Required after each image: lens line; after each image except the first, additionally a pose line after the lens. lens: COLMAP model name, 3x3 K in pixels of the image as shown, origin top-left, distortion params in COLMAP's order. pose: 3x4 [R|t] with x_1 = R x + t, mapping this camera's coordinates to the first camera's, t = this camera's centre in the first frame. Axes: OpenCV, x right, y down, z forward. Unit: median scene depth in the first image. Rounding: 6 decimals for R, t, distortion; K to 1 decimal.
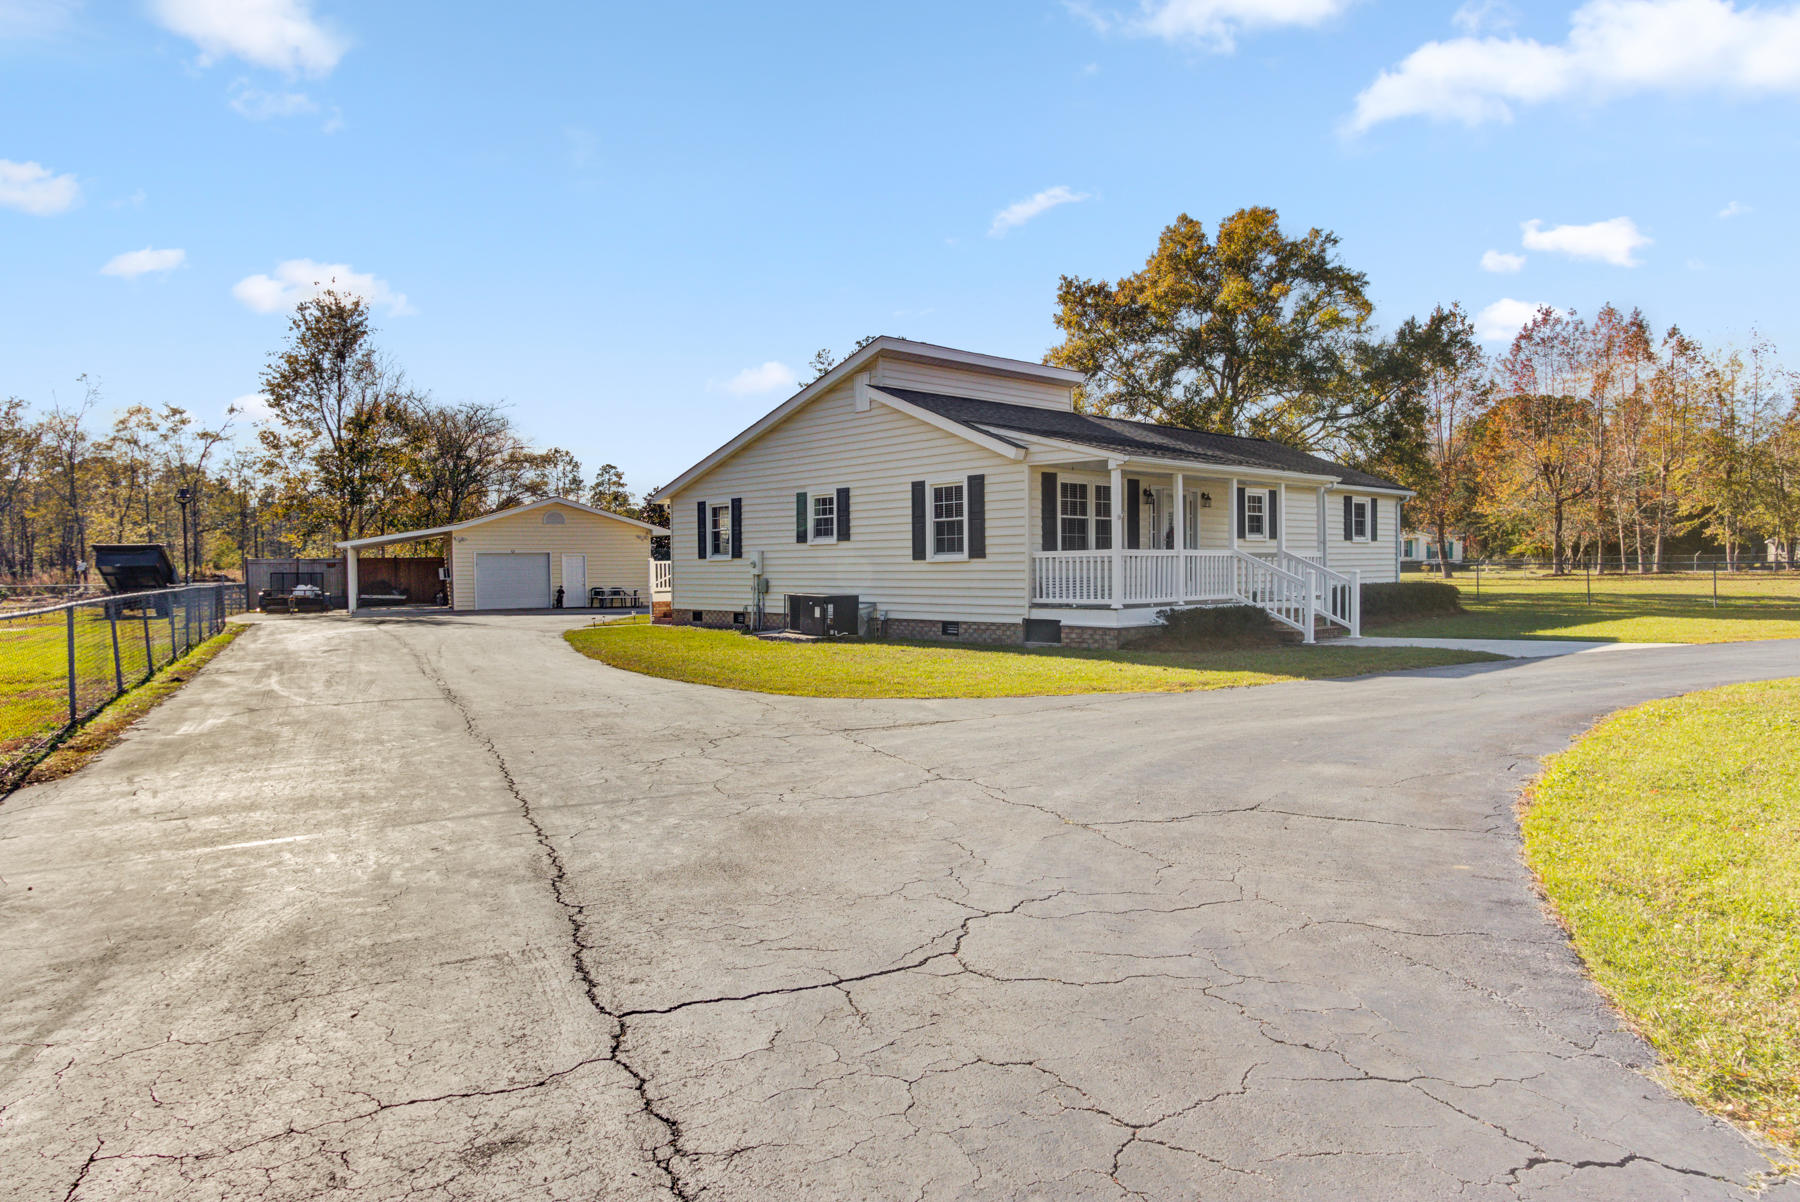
lens RADIAL K [[1033.5, 0, 897.8], [0, 1033.5, 585.8], [0, 0, 1]] dist [-0.000886, 0.000027]
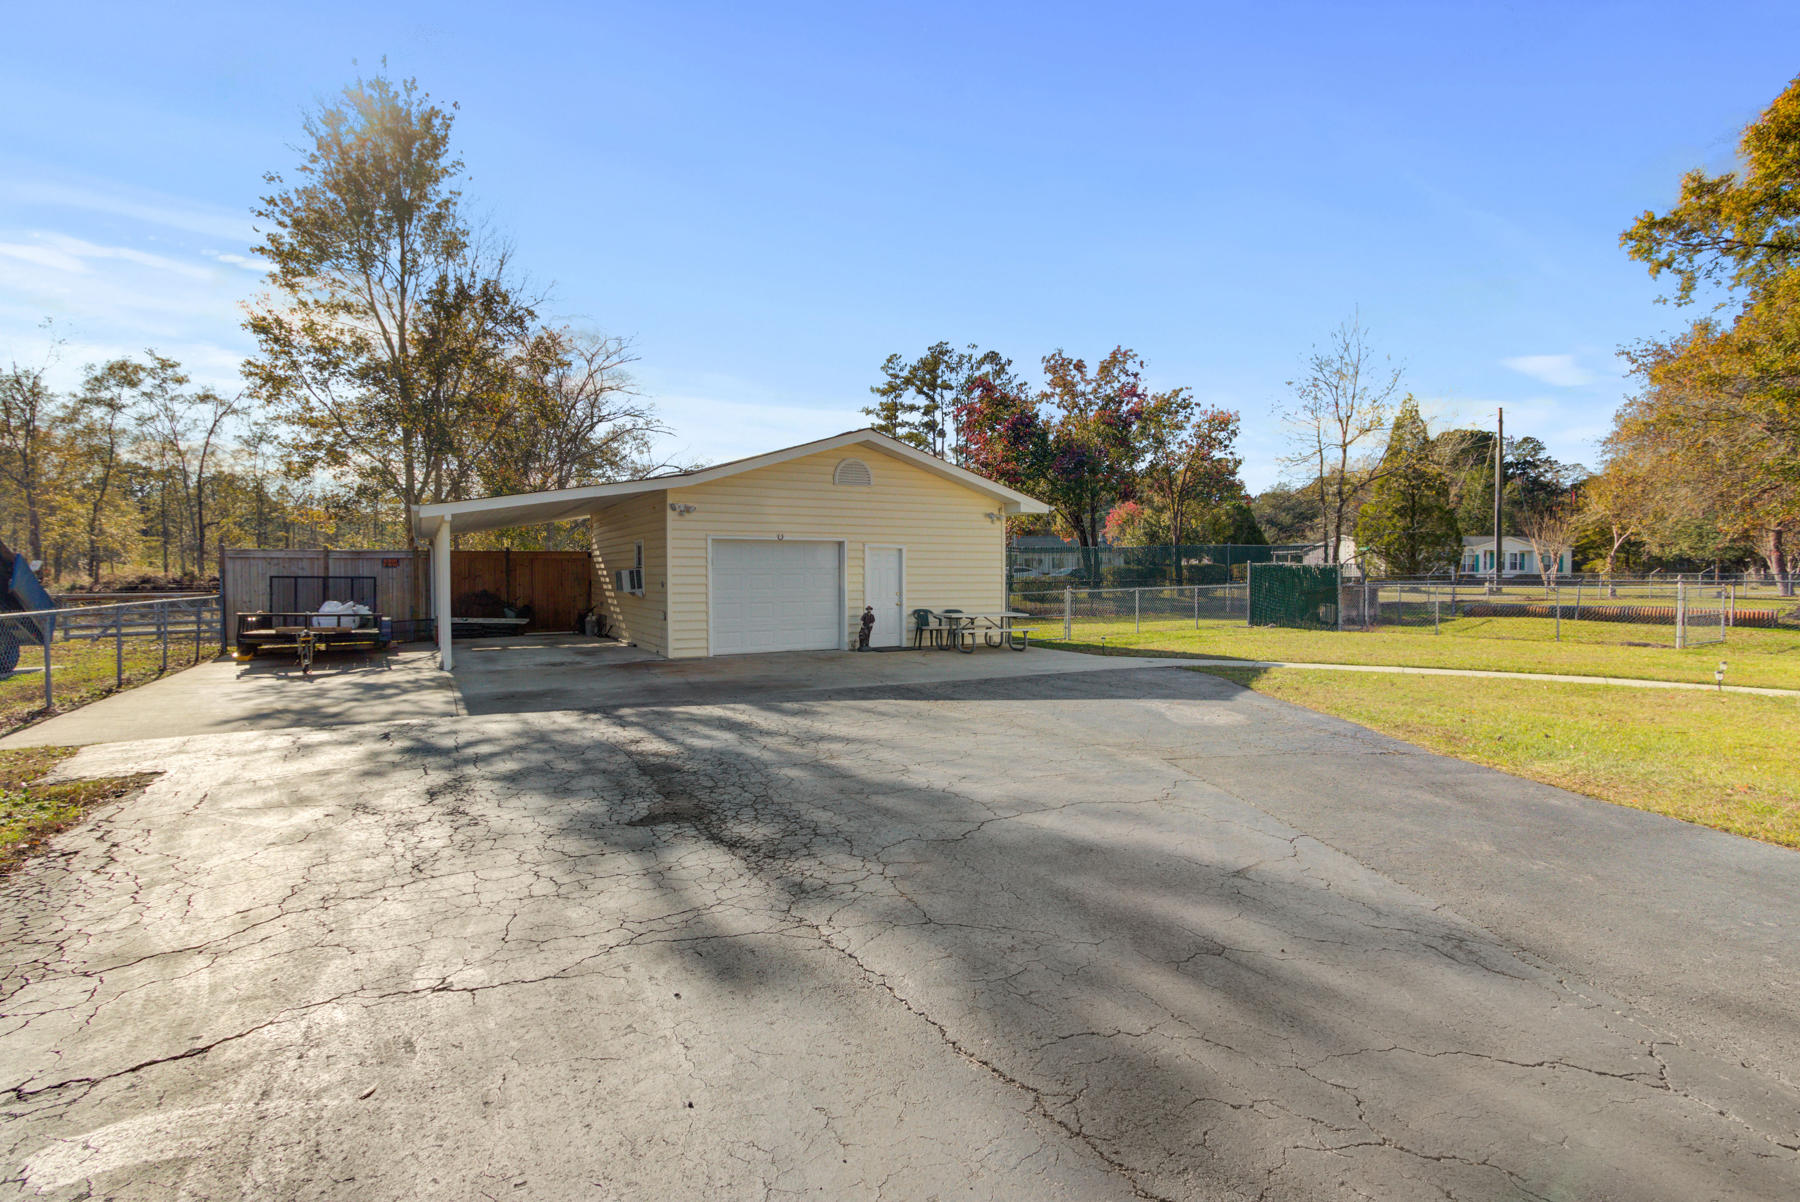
lens RADIAL K [[820.6, 0, 900.0], [0, 820.6, 601.0], [0, 0, 1]] dist [-0.000265, -0.000108]
pose [[0.997152, 0.006864, 0.075105, -0.281405], [-0.007835, 0.999890, 0.012633, -0.006644], [-0.075010, -0.013186, 0.997096, 0.492859]]
